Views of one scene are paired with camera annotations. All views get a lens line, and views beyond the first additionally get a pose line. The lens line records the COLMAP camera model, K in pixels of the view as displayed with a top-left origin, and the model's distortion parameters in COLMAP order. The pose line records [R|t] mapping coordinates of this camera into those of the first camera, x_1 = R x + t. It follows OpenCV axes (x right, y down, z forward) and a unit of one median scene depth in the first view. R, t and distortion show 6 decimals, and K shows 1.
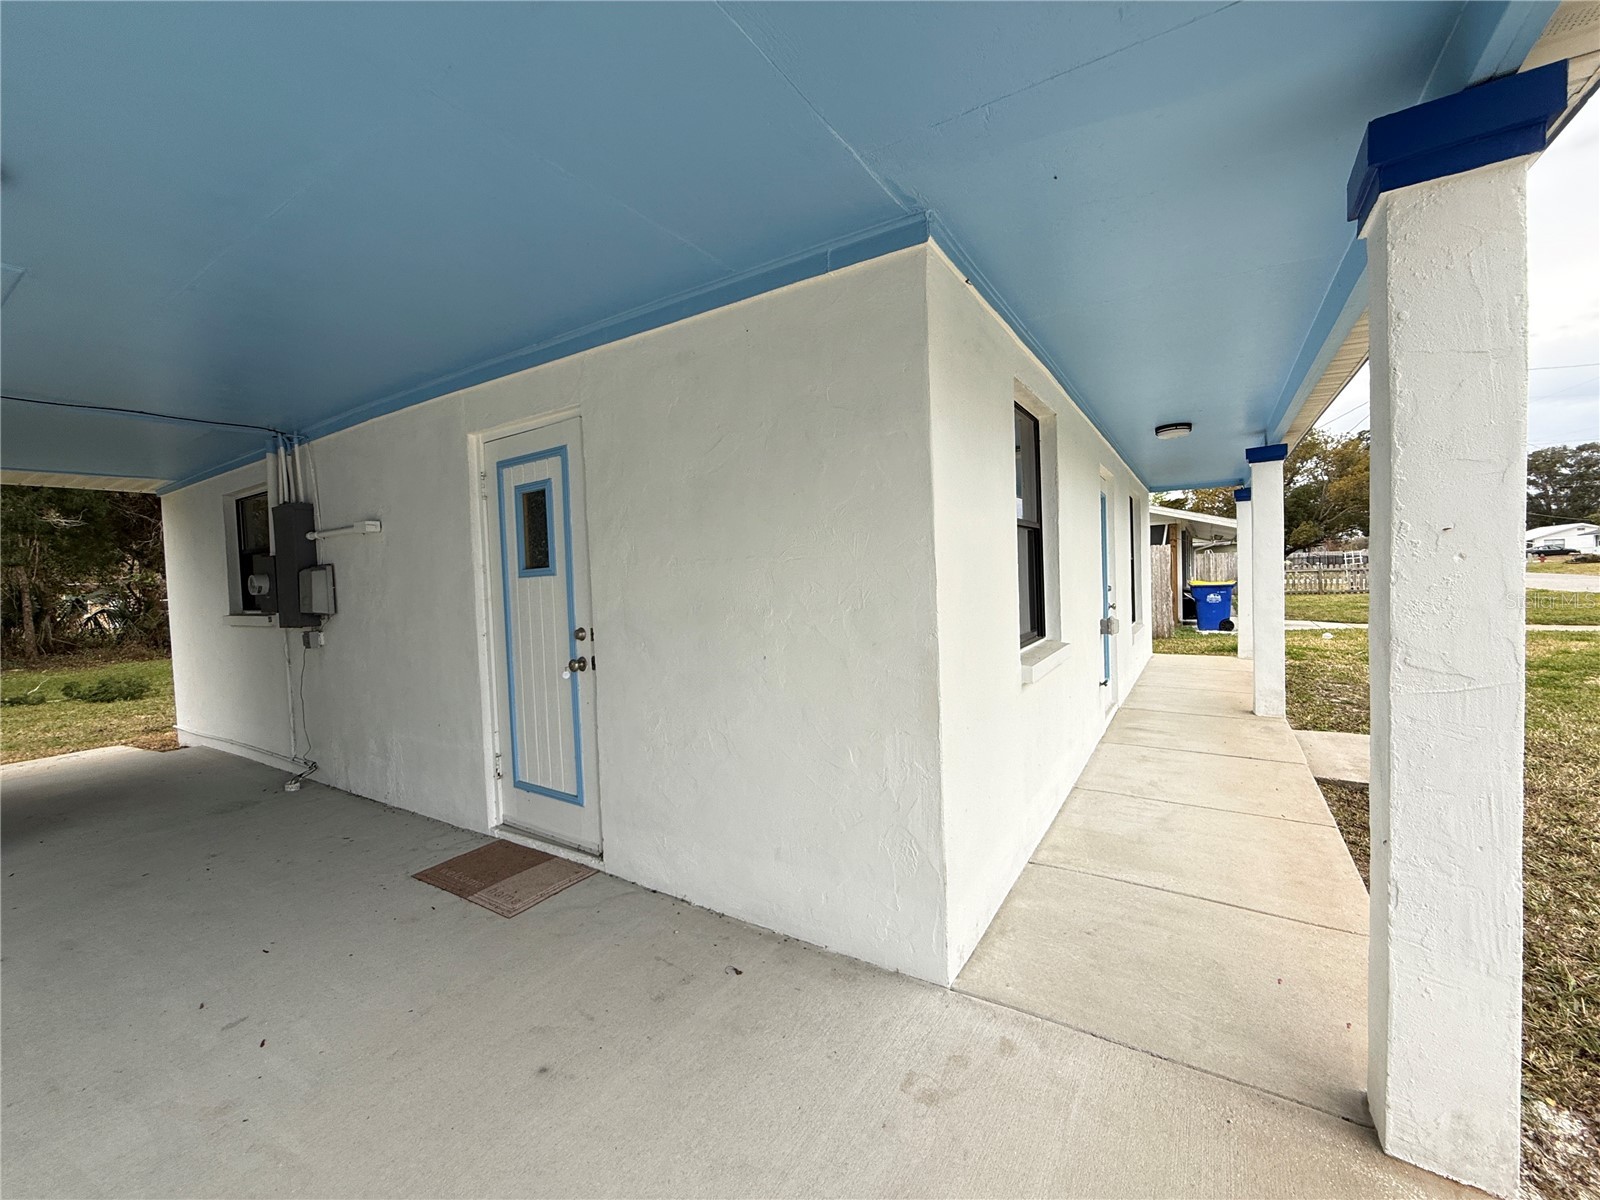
lens RADIAL K [[636.5, 0, 786.5], [0, 636.5, 598.4], [0, 0, 1]] dist [0.000953, 0.000012]
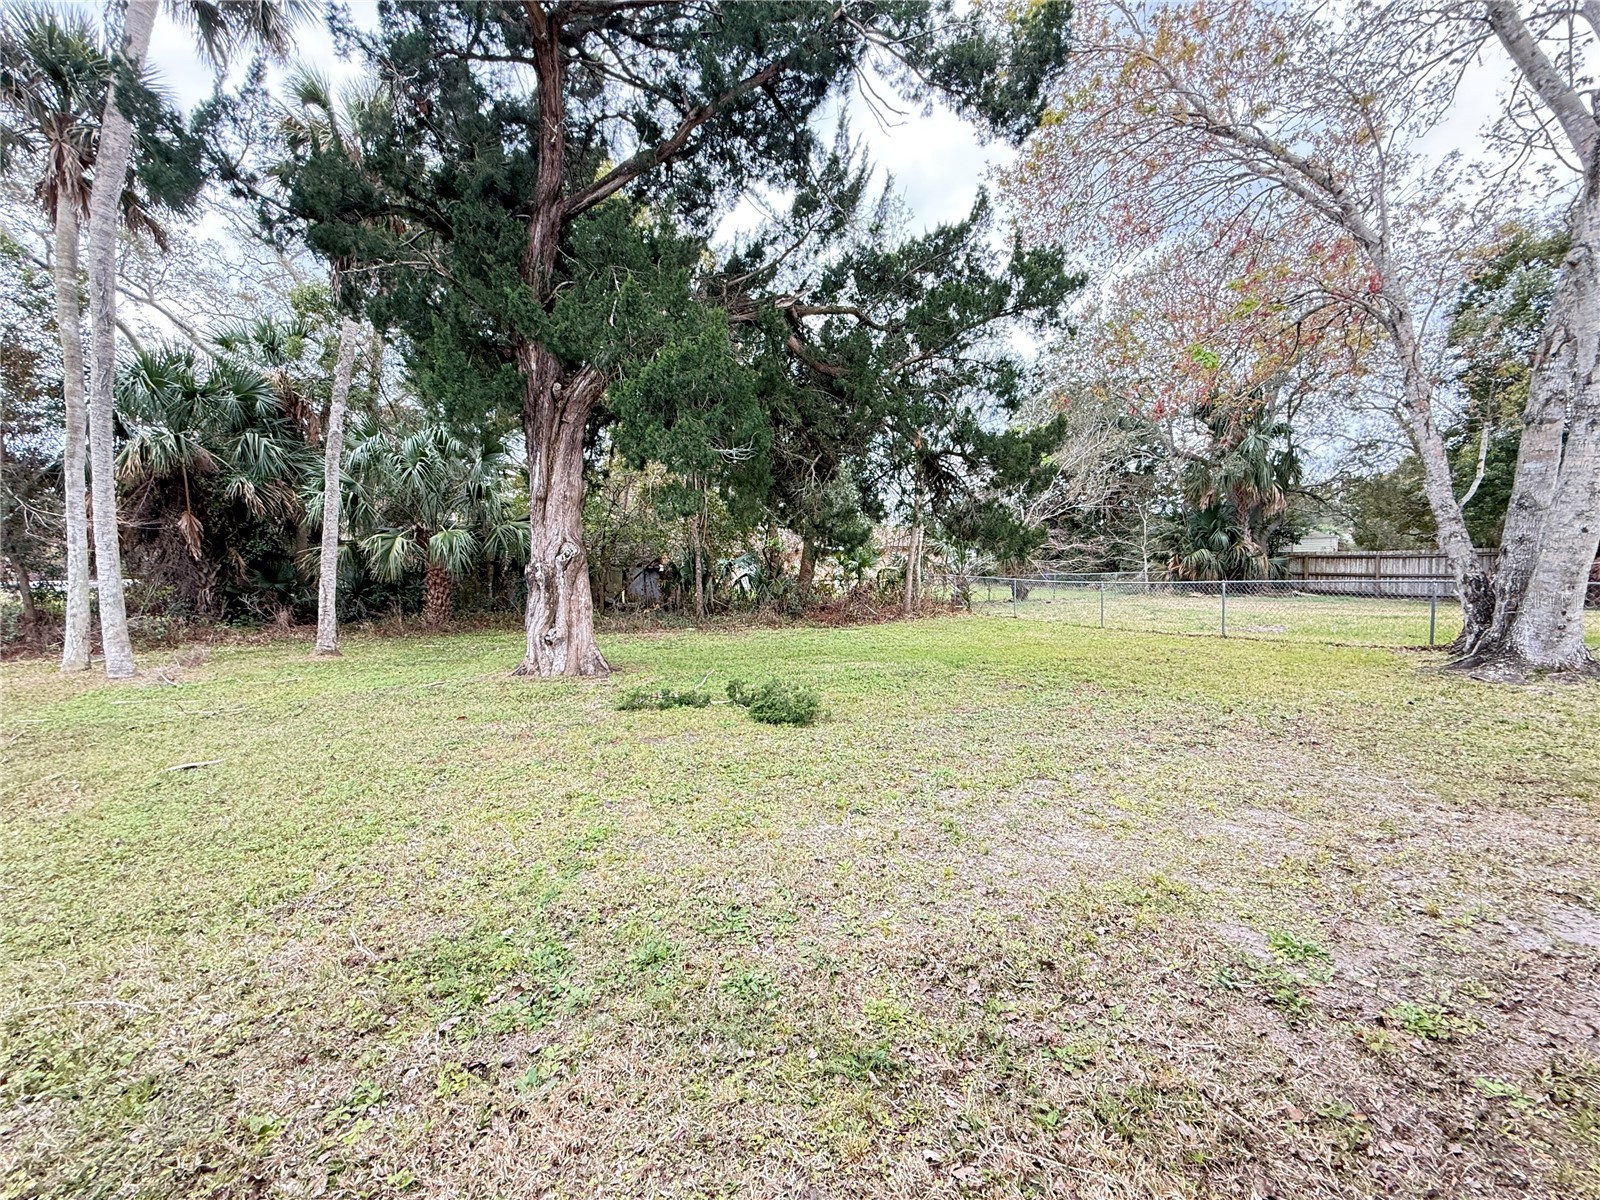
lens RADIAL K [[636.5, 0, 796.1], [0, 636.5, 598.6], [0, 0, 1]] dist [0.000953, 0.000012]
pose [[0.749994, 0.061365, -0.658592, -0.322042], [-0.034420, 0.997959, 0.053789, -0.000022], [0.660548, -0.017672, 0.750576, 0.271485]]
